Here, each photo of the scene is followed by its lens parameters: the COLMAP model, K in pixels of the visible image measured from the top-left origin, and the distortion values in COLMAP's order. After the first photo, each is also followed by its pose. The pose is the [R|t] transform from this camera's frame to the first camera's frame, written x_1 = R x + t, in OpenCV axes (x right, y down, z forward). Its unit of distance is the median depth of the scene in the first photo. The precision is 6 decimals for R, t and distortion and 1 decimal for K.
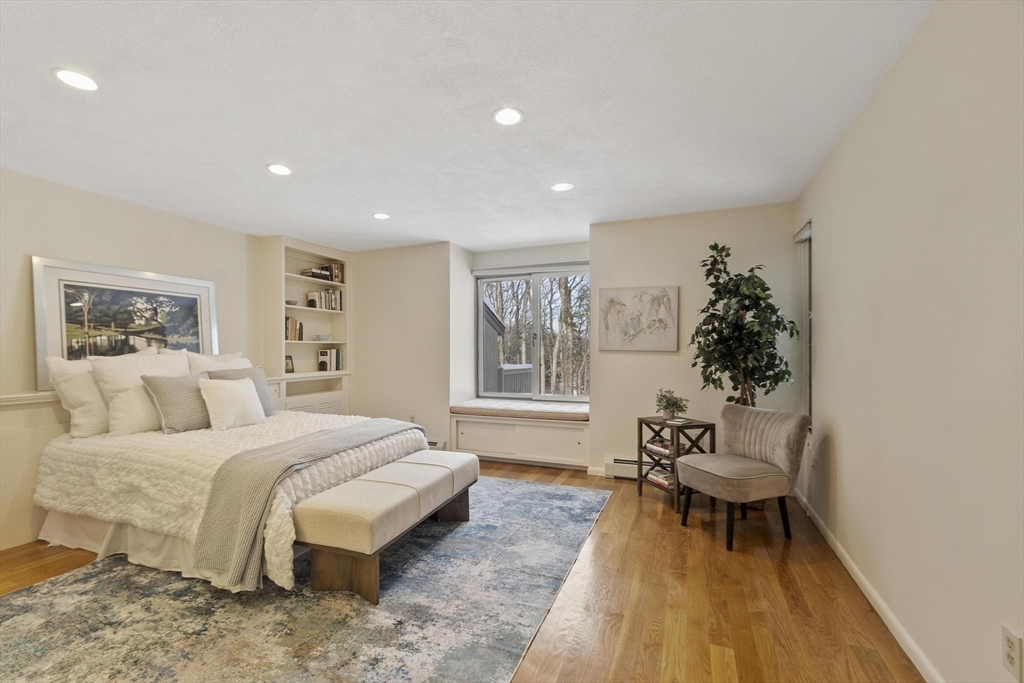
lens RADIAL K [[453.7, 0, 498.5], [0, 453.7, 351.0], [0, 0, 1]] dist [0.015277, 0.000025]
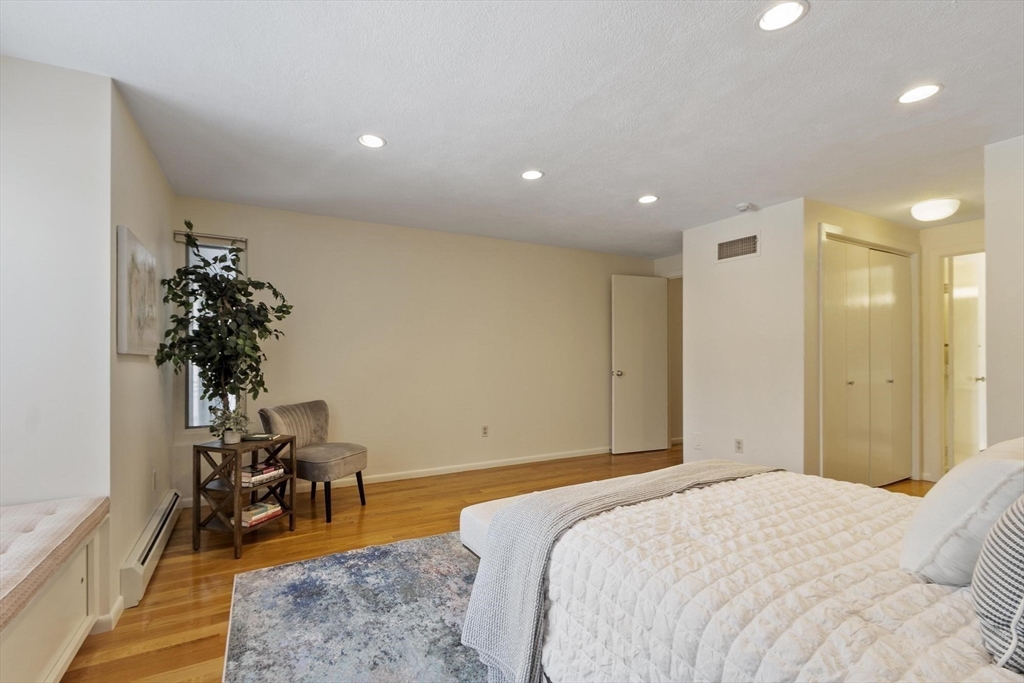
lens RADIAL K [[453.7, 0, 498.5], [0, 453.7, 351.0], [0, 0, 1]] dist [0.015277, 0.000025]
pose [[-0.778683, 0.001171, 0.627417, -0.485980], [0.005141, 0.999977, 0.004514, -0.003642], [-0.627397, 0.006741, -0.778670, 1.415410]]
